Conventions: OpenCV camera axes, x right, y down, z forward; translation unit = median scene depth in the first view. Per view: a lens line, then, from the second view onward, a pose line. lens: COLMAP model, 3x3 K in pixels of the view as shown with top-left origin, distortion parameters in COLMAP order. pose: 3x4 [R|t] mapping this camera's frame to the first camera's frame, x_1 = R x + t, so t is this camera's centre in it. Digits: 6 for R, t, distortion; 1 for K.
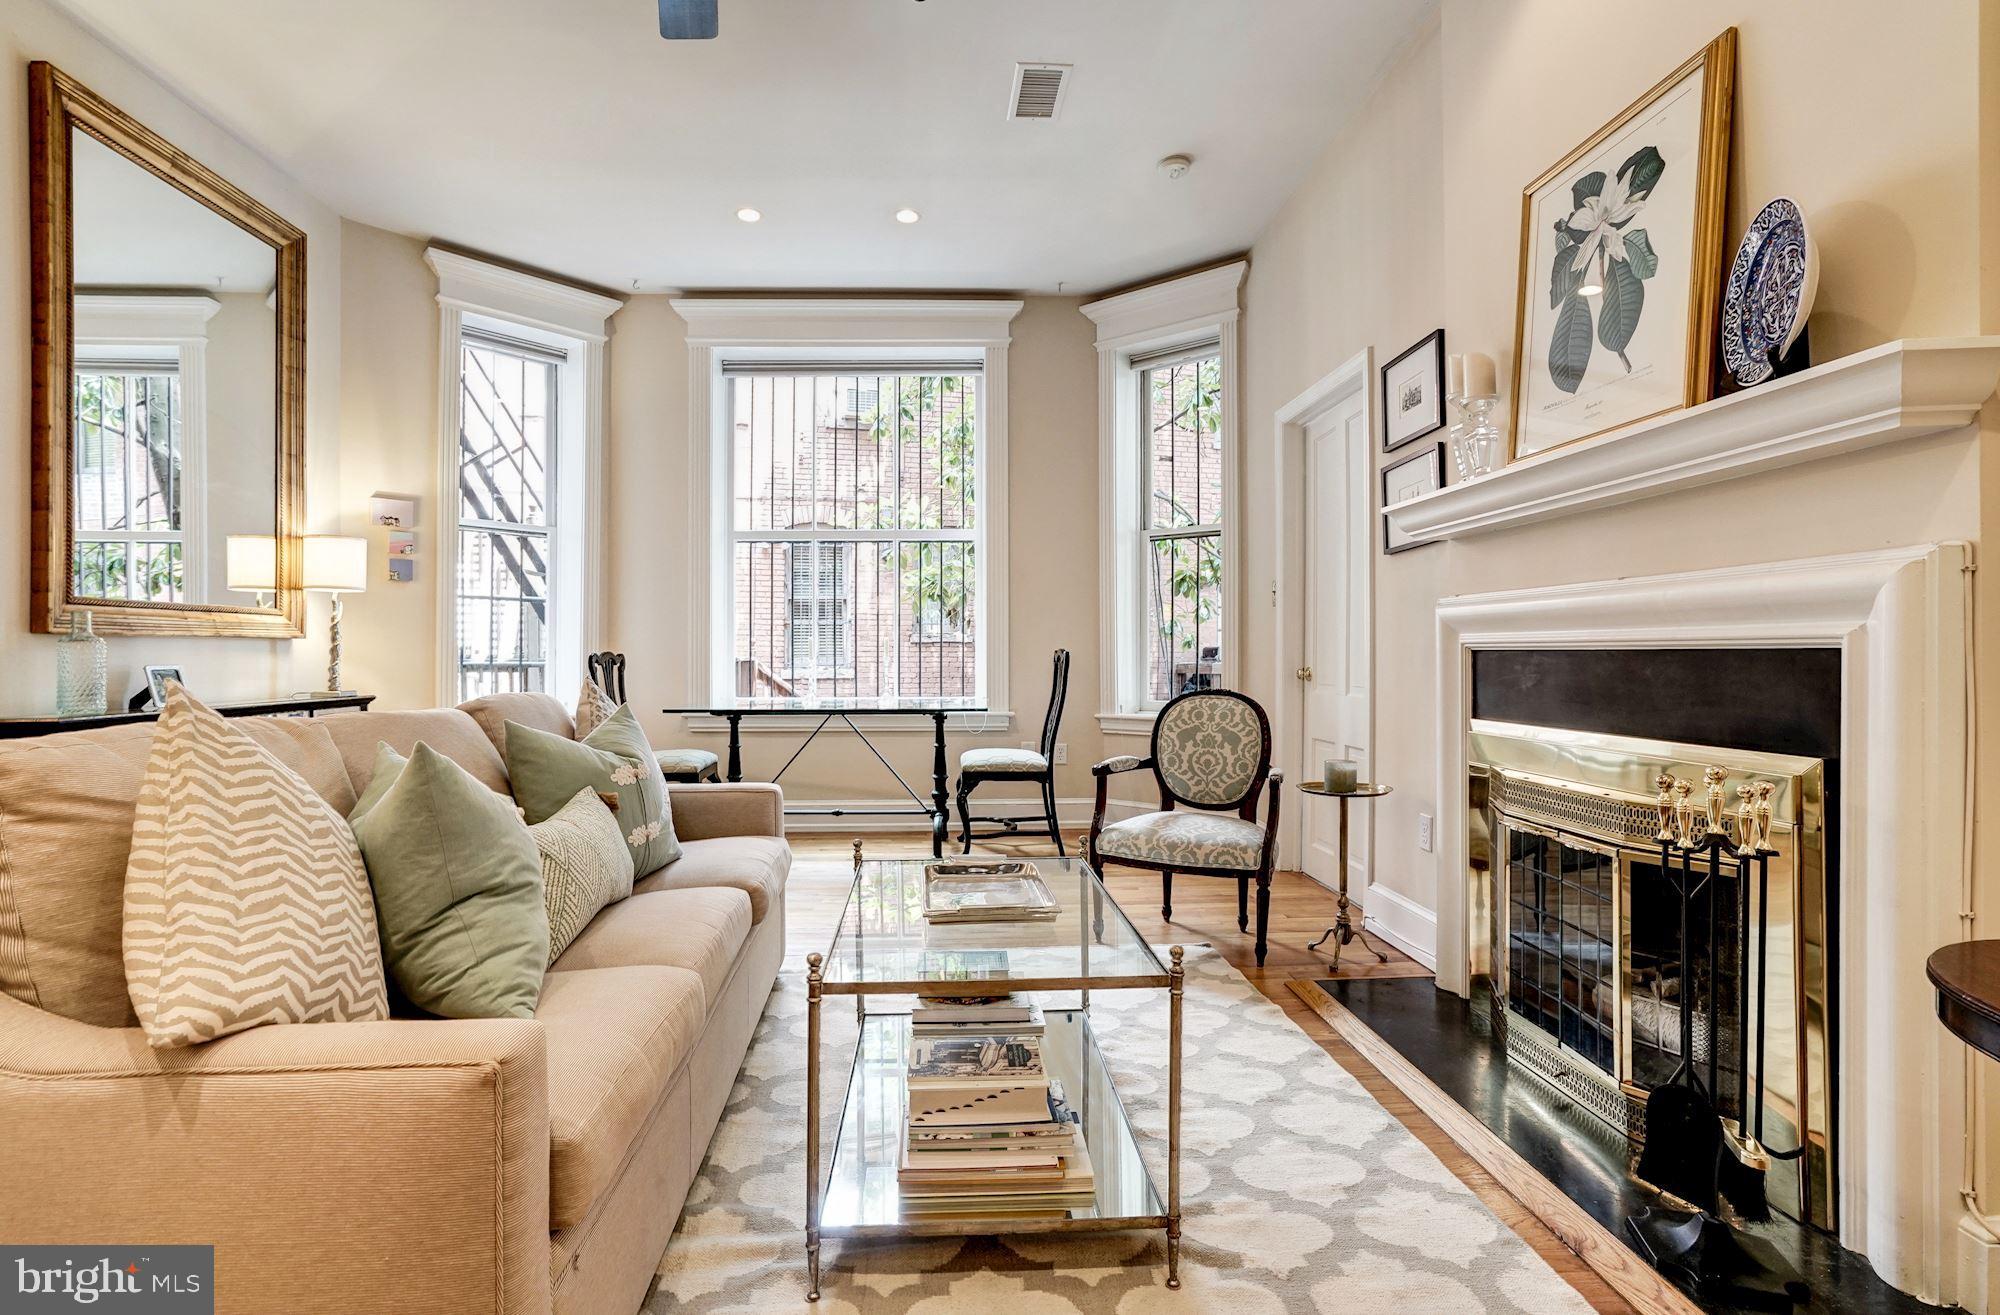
lens RADIAL K [[926.5, 0, 1000.0], [0, 926.5, 657.5], [0, 0, 1]] dist [-0.046306, 0.020487]
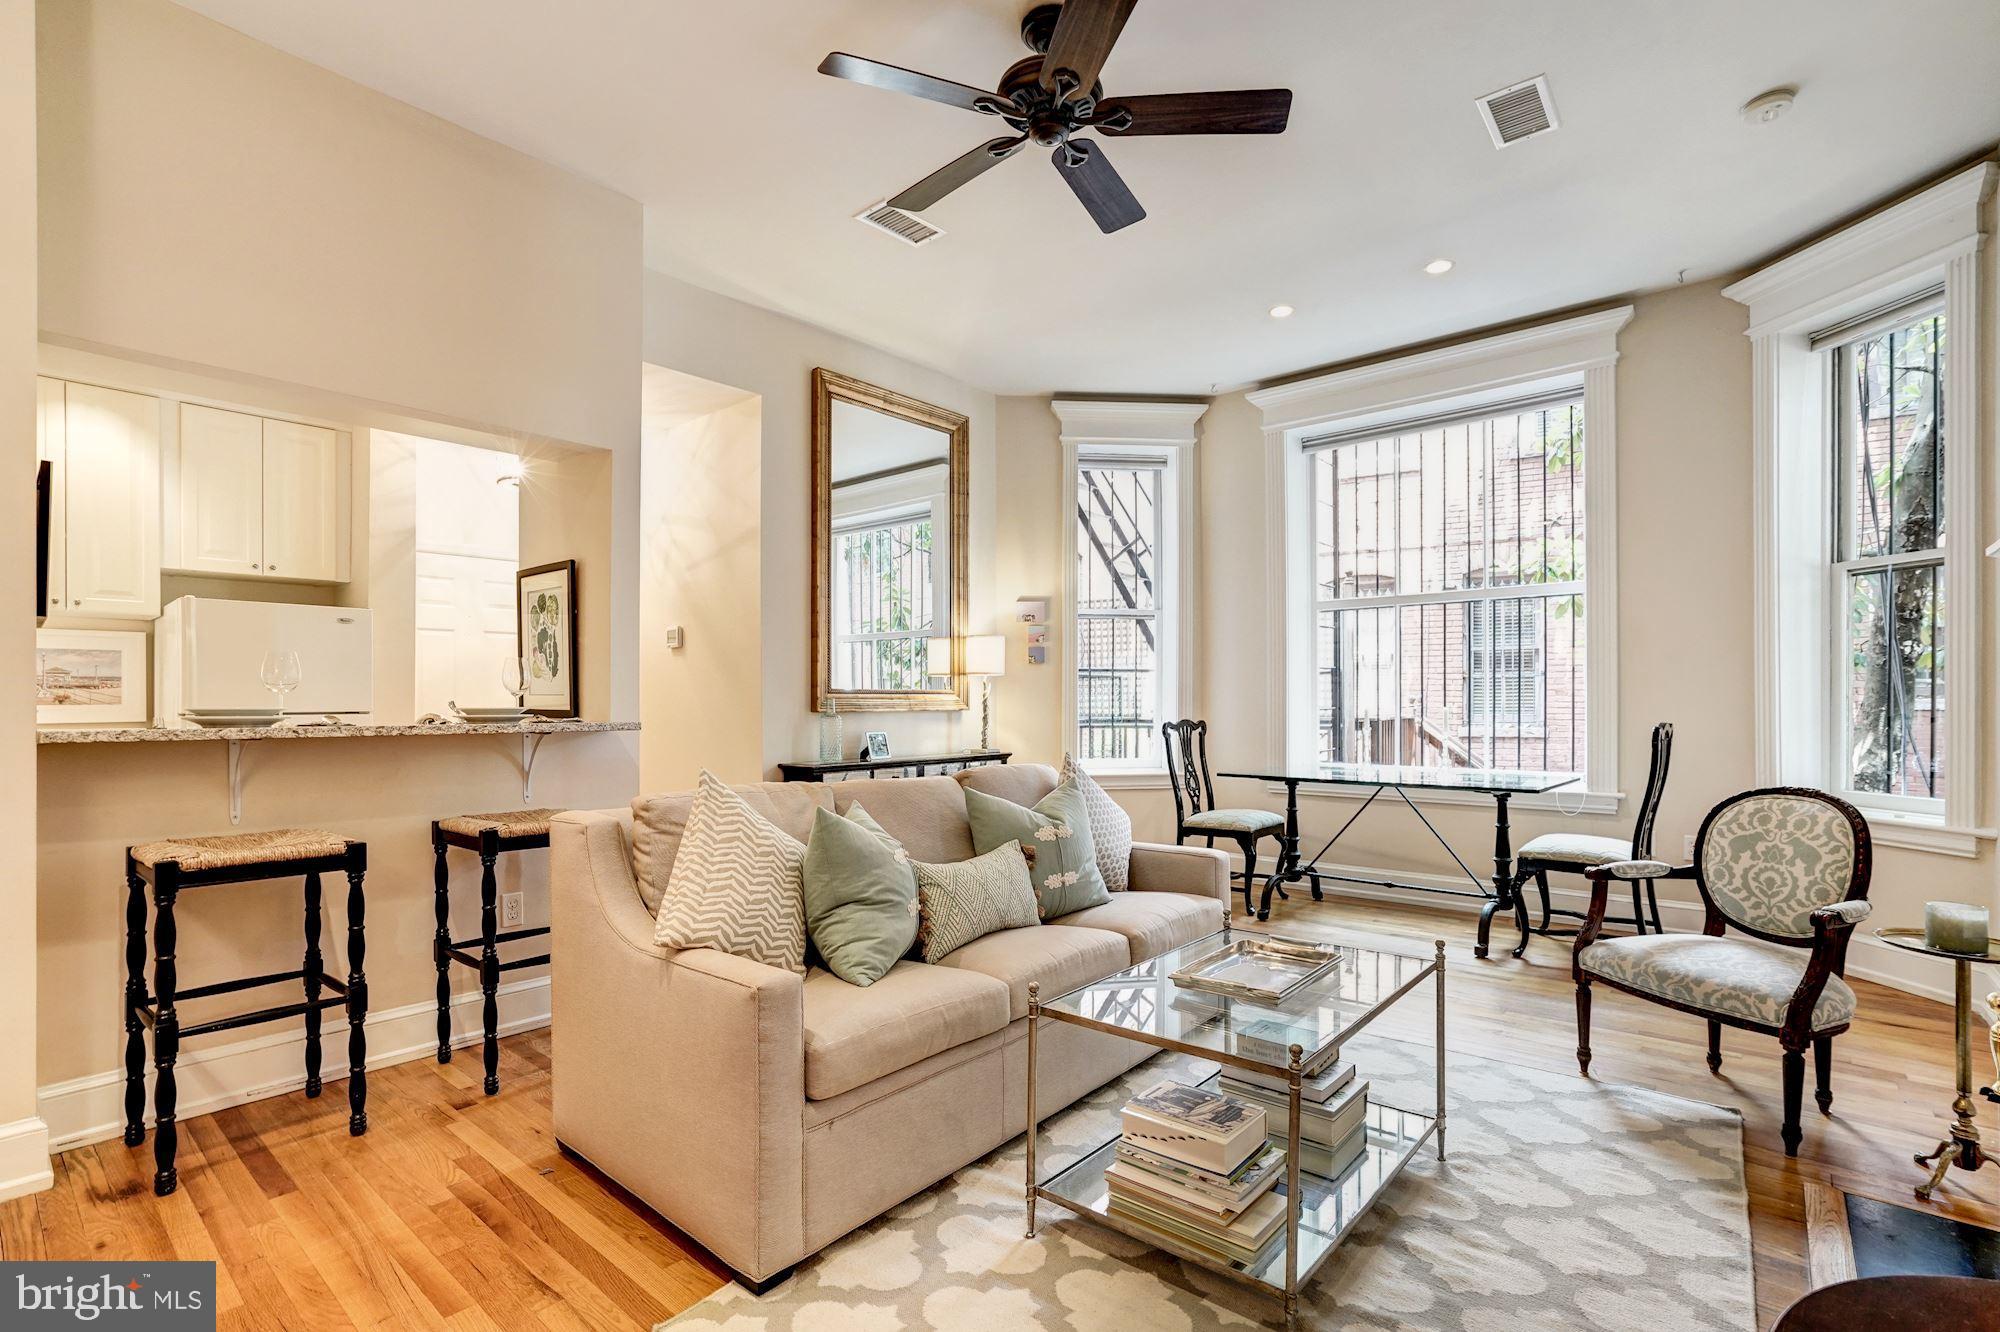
lens RADIAL K [[937.8, 0, 994.8], [0, 937.8, 712.8], [0, 0, 1]] dist [-0.062502, 0.038708]
pose [[0.727052, 0.008326, -0.686532, 0.276087], [-0.002718, 0.999954, 0.009249, -0.034091], [0.686577, -0.004858, 0.727041, -0.010933]]
